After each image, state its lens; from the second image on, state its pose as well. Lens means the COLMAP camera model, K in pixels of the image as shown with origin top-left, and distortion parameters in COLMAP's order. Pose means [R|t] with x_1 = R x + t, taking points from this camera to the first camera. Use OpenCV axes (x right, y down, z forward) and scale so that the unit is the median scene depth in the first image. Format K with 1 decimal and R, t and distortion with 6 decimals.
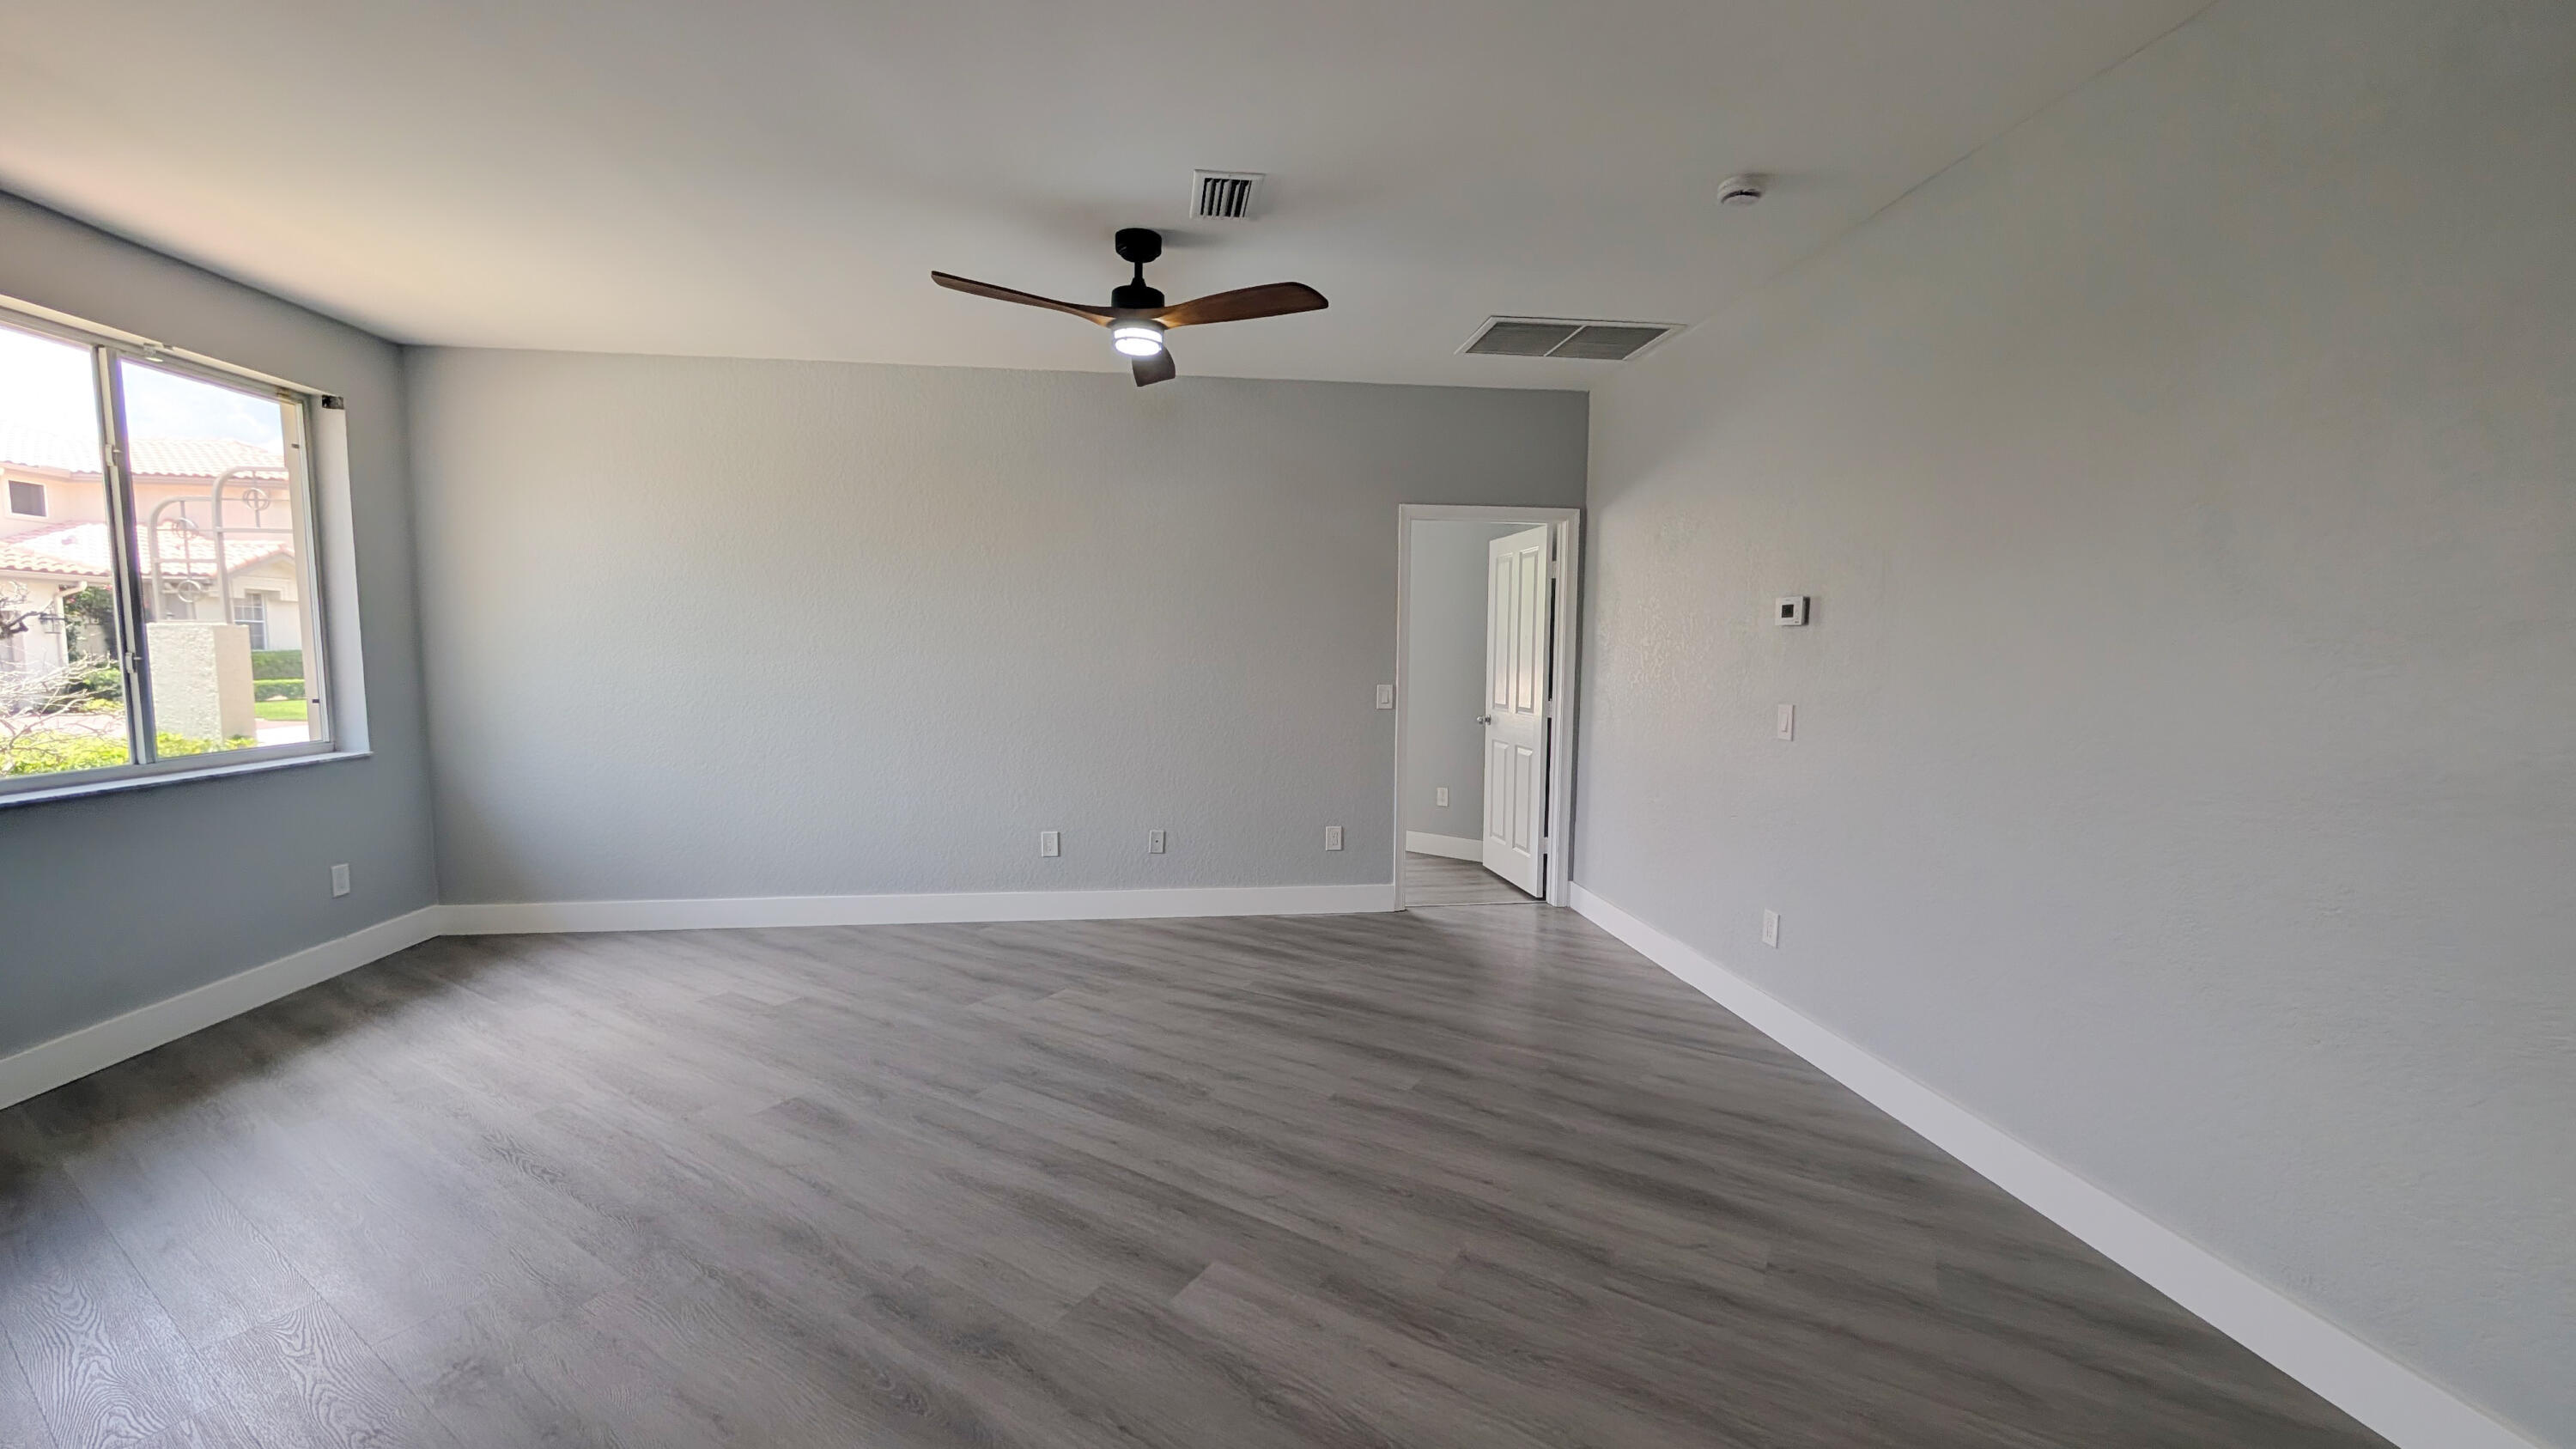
lens RADIAL K [[983.0, 0, 1294.9], [0, 983.0, 729.5], [0, 0, 1]] dist [0.001751, 0.000609]
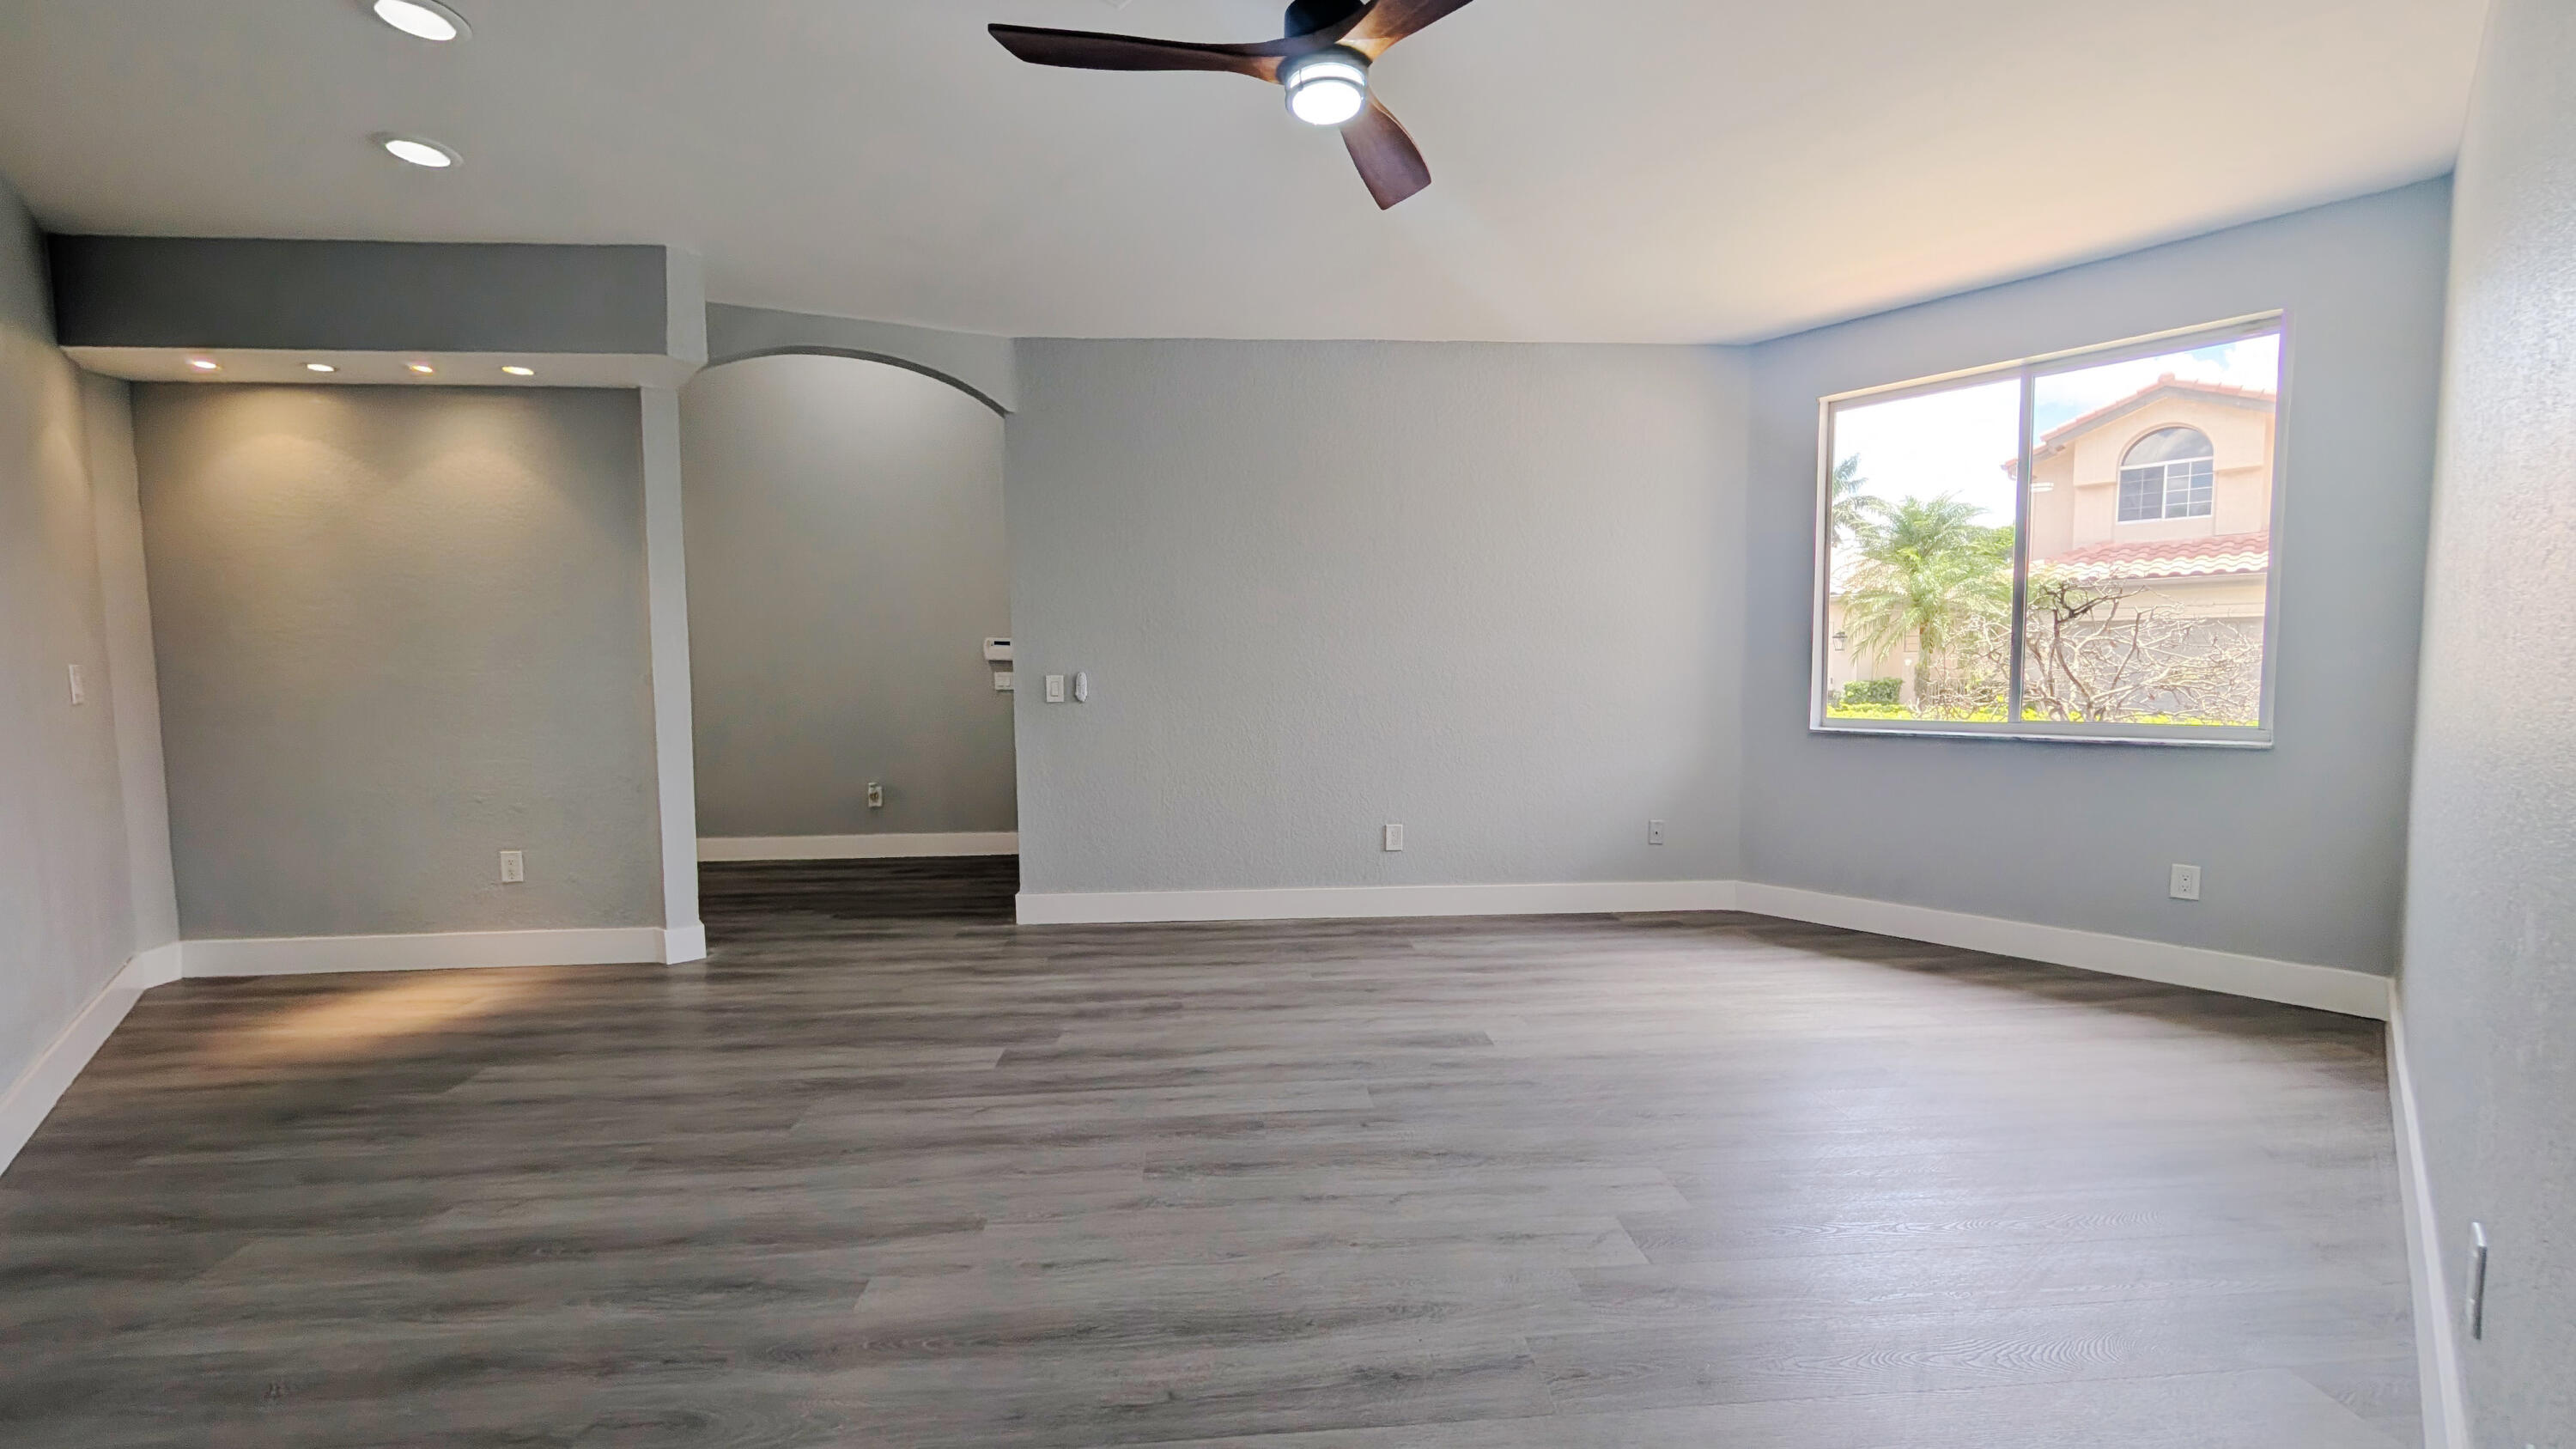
lens RADIAL K [[983.0, 0, 1273.7], [0, 983.0, 730.7], [0, 0, 1]] dist [0.001751, 0.000609]
pose [[-0.823813, 0.037441, -0.565624, 0.274896], [-0.044175, 0.990542, 0.129908, -0.082591], [0.565138, 0.132006, -0.814367, 1.801240]]
